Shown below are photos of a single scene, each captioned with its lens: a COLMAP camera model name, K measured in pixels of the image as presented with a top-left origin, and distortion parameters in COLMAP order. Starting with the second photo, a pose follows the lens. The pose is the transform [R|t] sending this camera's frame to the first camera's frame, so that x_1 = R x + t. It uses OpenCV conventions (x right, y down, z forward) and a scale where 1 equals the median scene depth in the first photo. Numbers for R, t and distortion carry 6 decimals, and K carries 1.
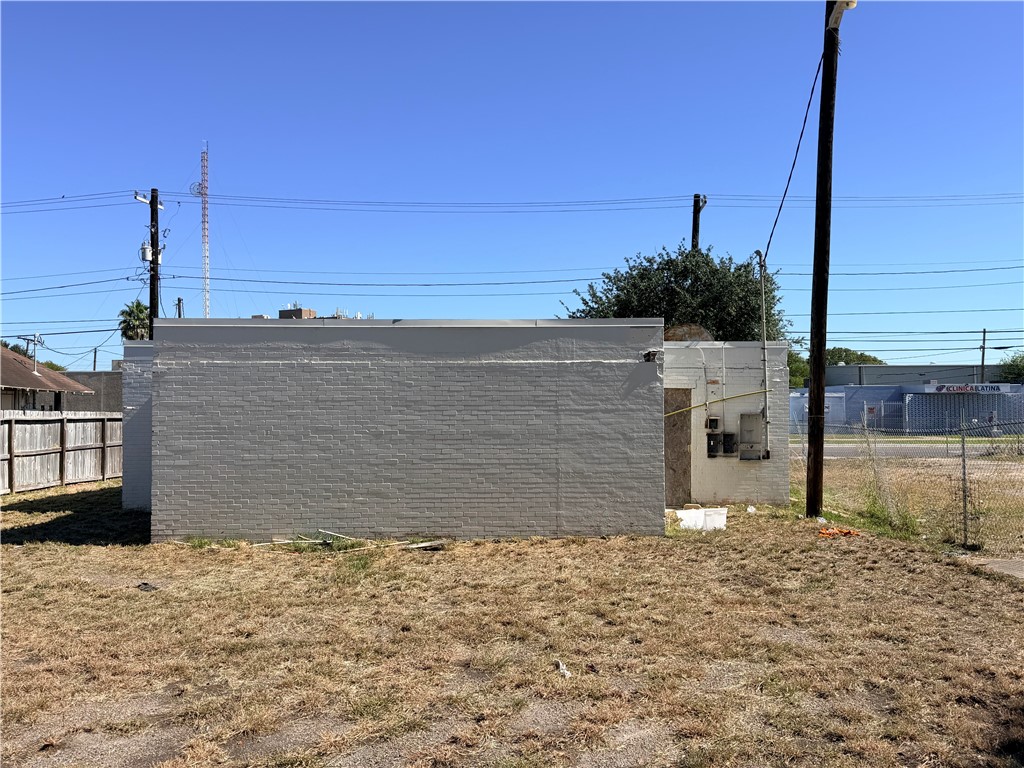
lens RADIAL K [[886.3, 0, 514.4], [0, 886.3, 378.3], [0, 0, 1]] dist [0.081652, -0.119333]
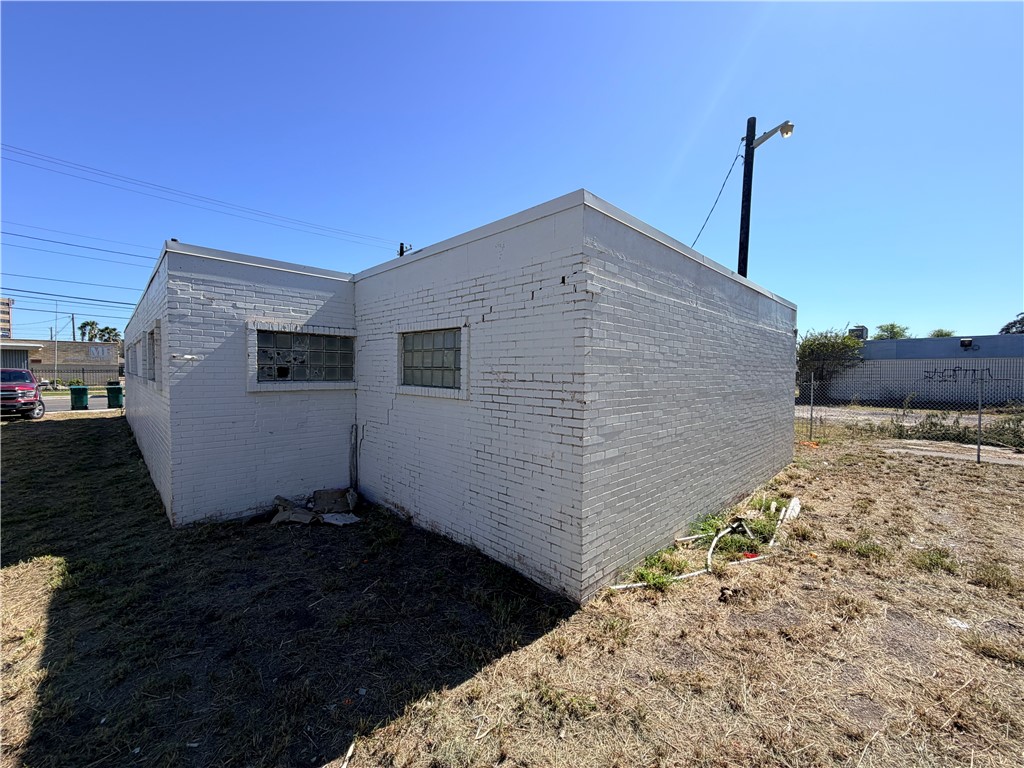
lens RADIAL K [[412.3, 0, 511.4], [0, 412.3, 384.1], [0, 0, 1]] dist [-0.000422, 0.000170]
pose [[0.725358, -0.010746, 0.688288, -0.065219], [-0.037606, 0.997766, 0.055210, 0.003892], [-0.687344, -0.065931, 0.723334, 0.091639]]
